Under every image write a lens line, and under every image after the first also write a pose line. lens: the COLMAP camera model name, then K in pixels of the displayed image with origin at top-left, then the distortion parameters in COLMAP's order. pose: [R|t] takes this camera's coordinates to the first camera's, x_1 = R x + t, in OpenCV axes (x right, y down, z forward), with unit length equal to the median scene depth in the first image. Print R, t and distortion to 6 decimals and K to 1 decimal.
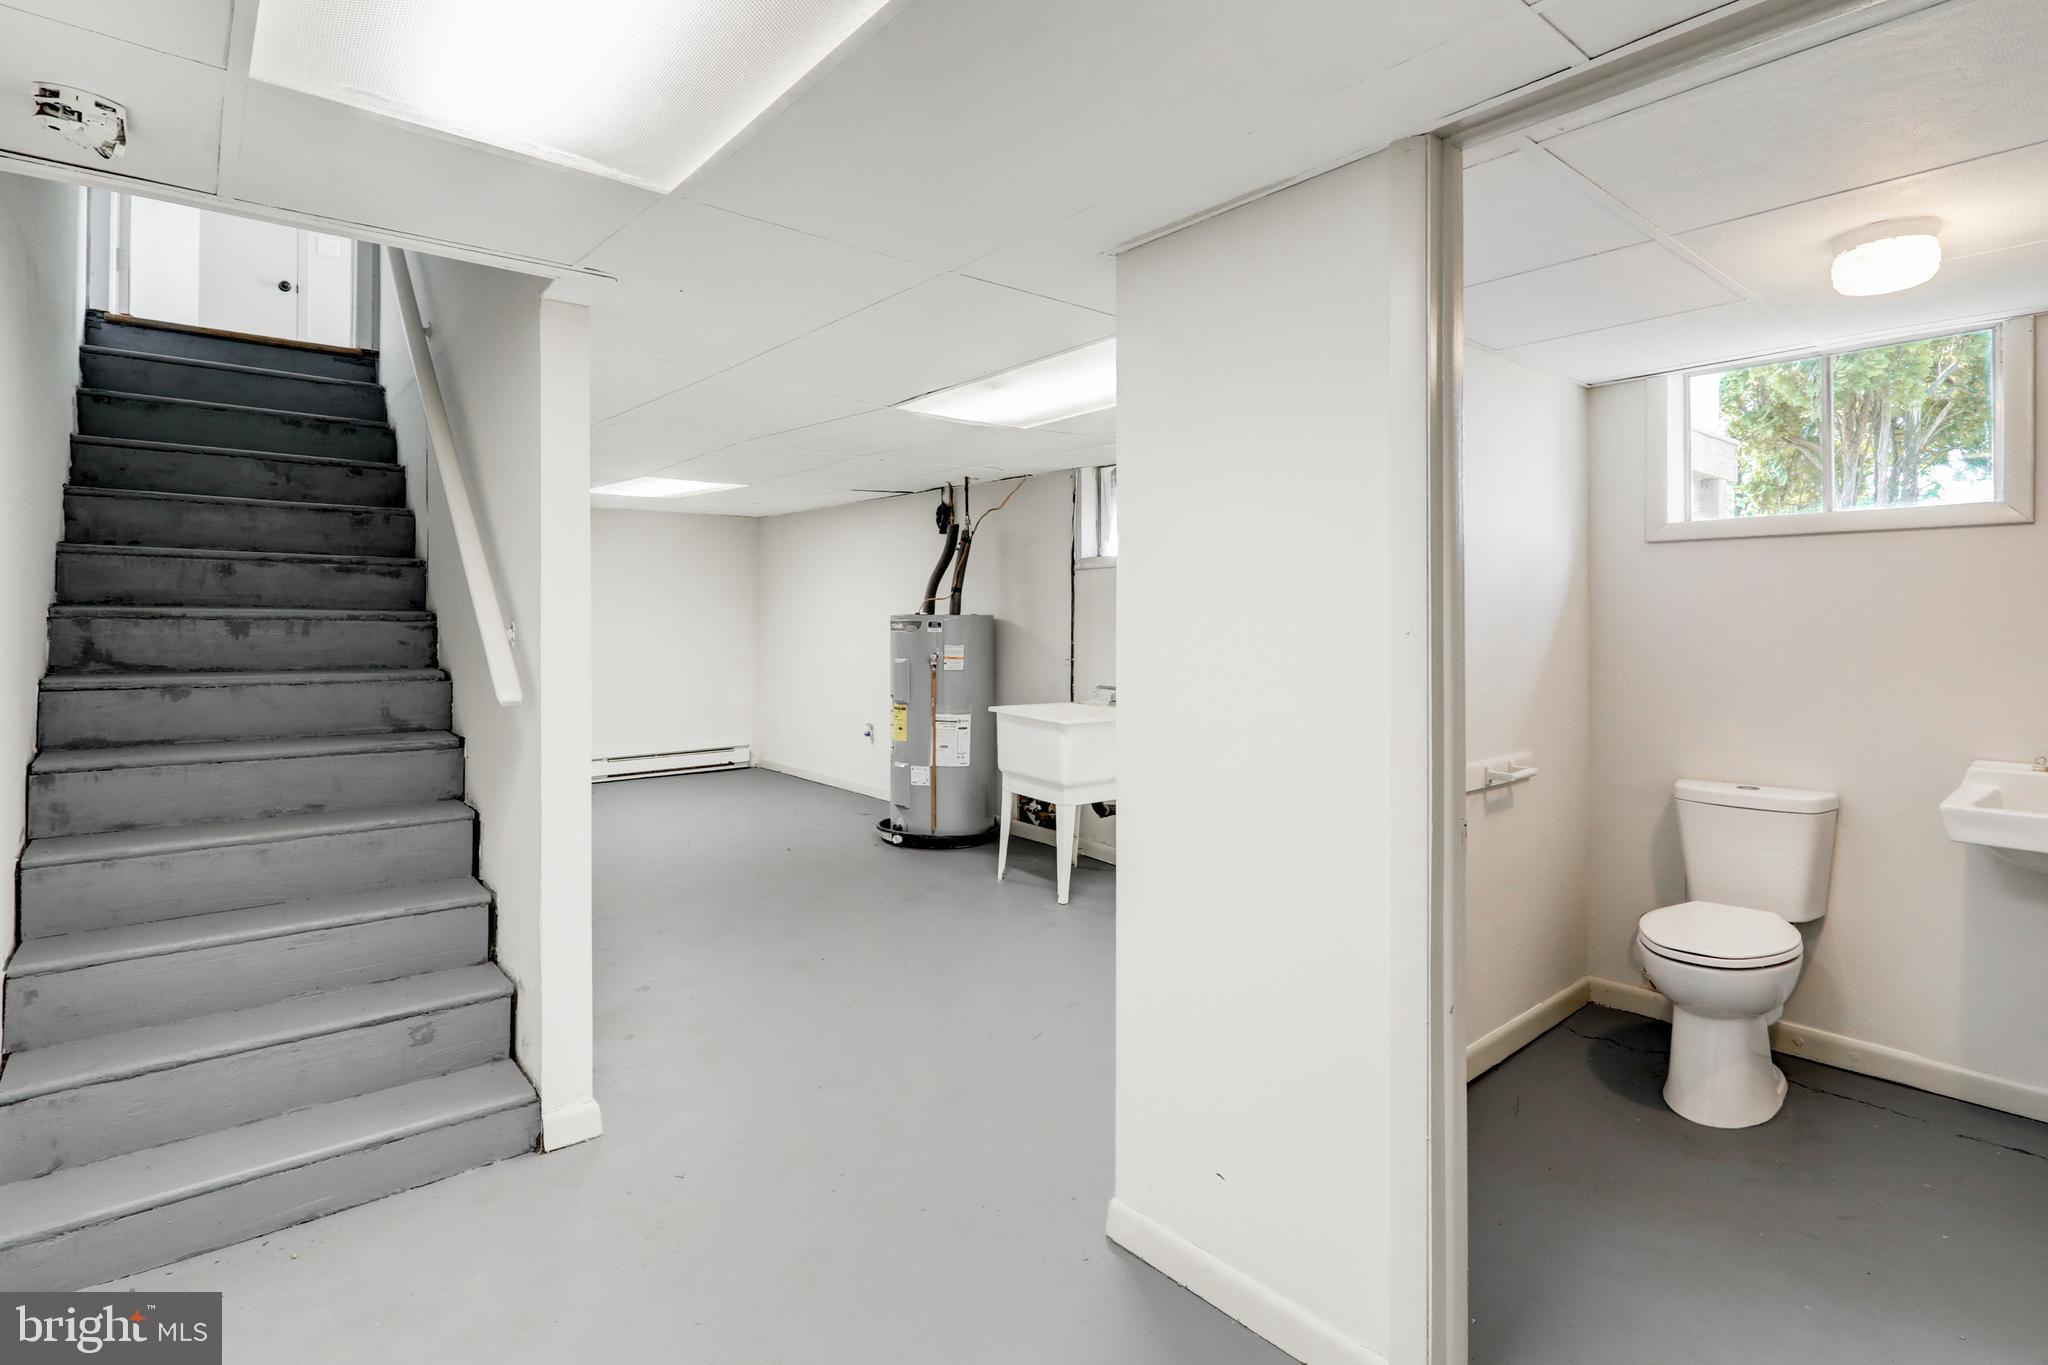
lens RADIAL K [[1002.1, 0, 1026.1], [0, 1002.1, 604.6], [0, 0, 1]] dist [-0.009248, 0.005226]
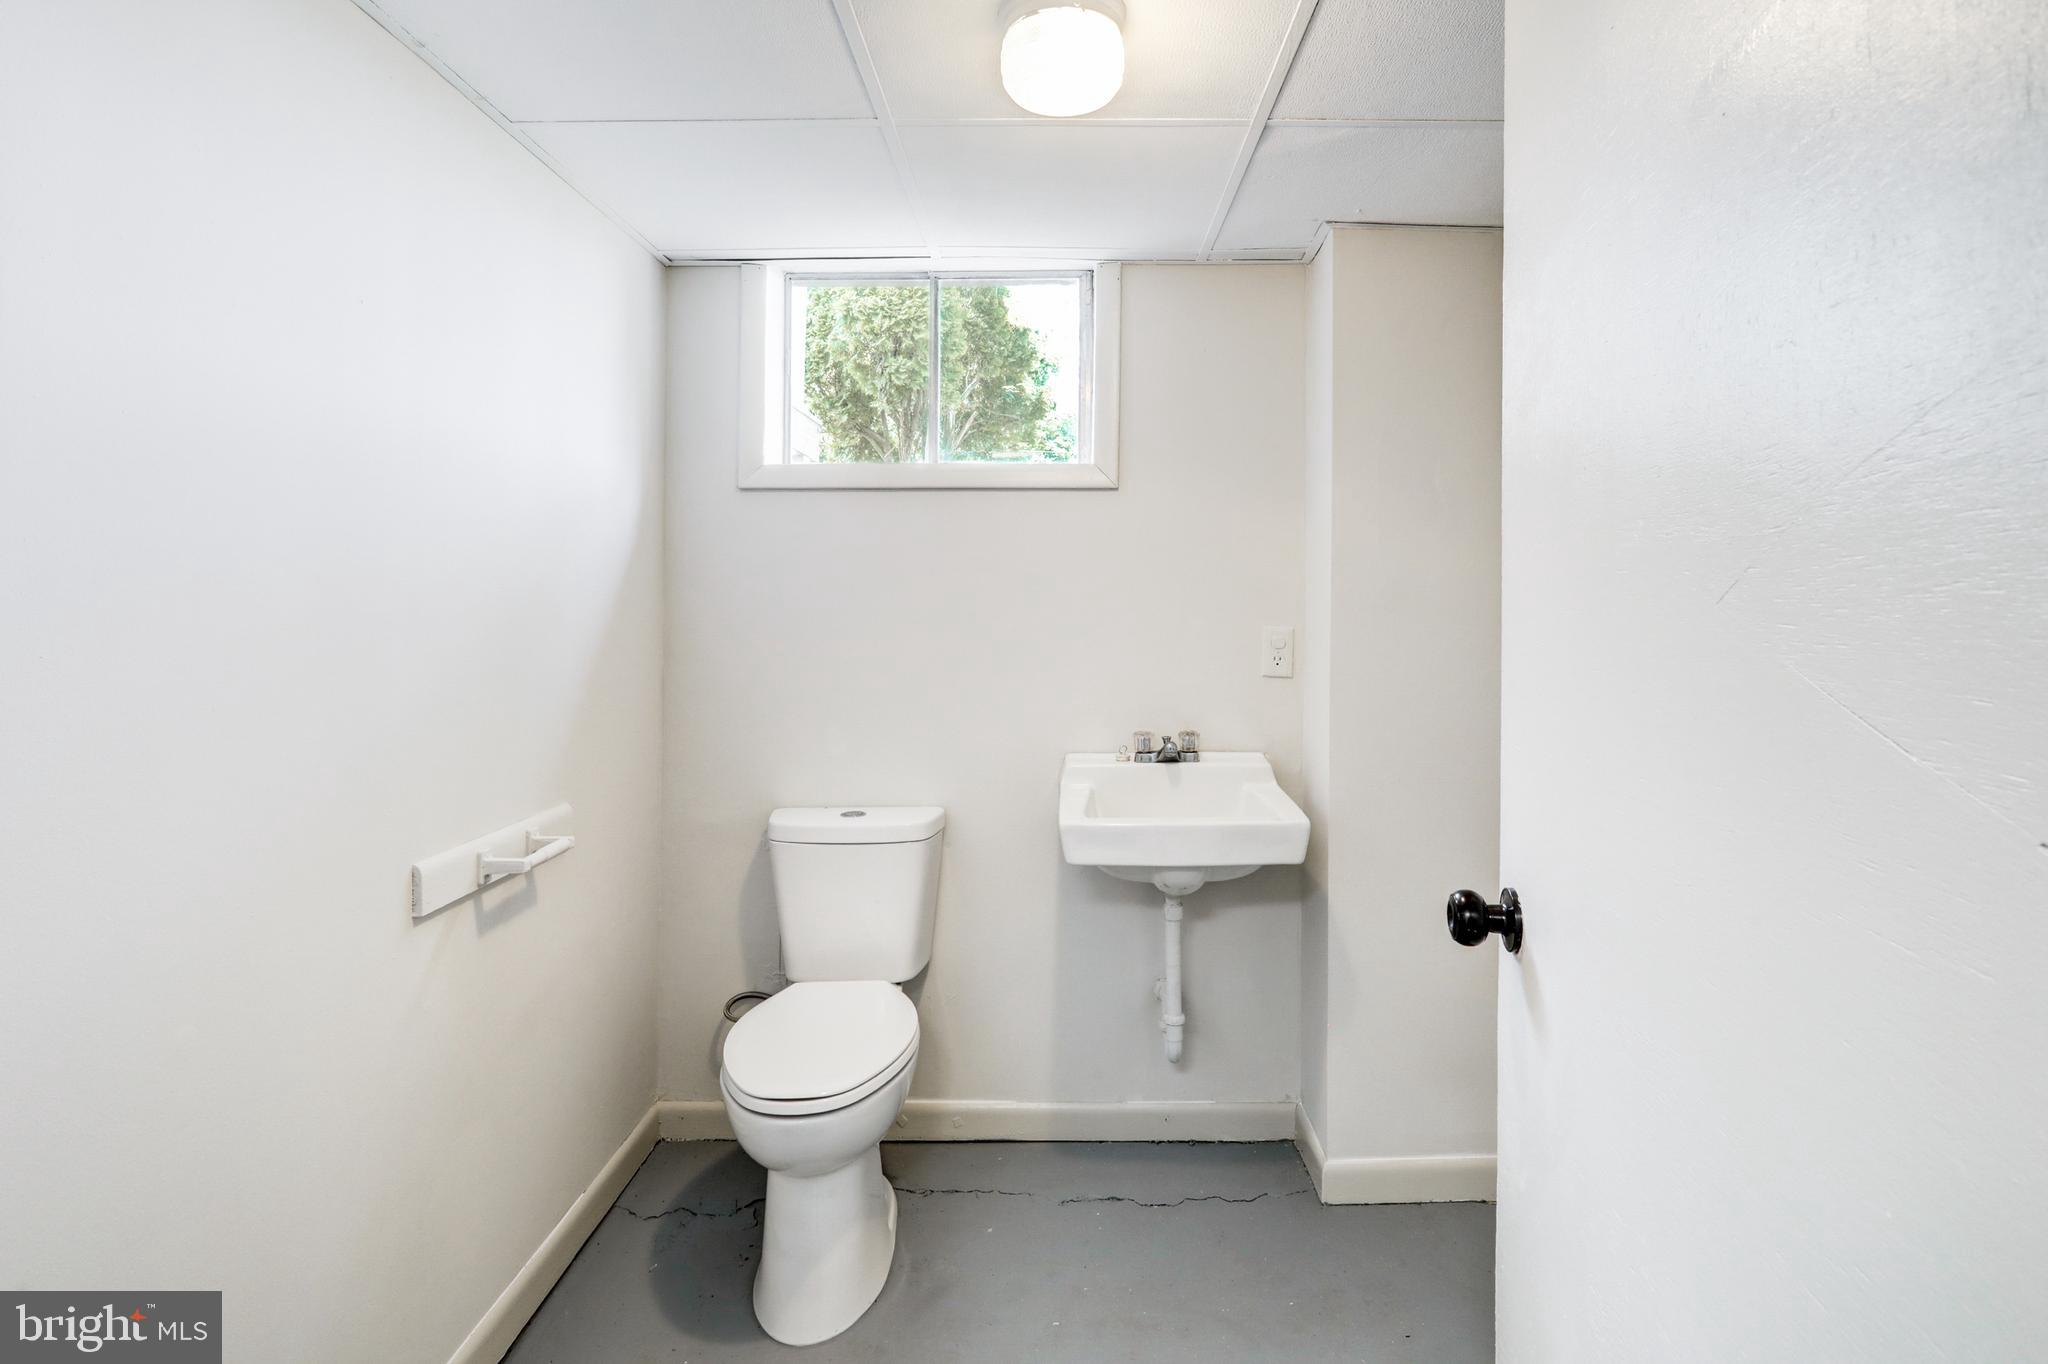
lens RADIAL K [[1002.1, 0, 1058.4], [0, 1002.1, 599.6], [0, 0, 1]] dist [-0.009248, 0.005226]
pose [[0.644708, 0.006324, 0.764403, 0.221342], [-0.012911, 0.999913, 0.002618, 0.013796], [-0.764320, -0.011557, 0.644734, 0.362044]]
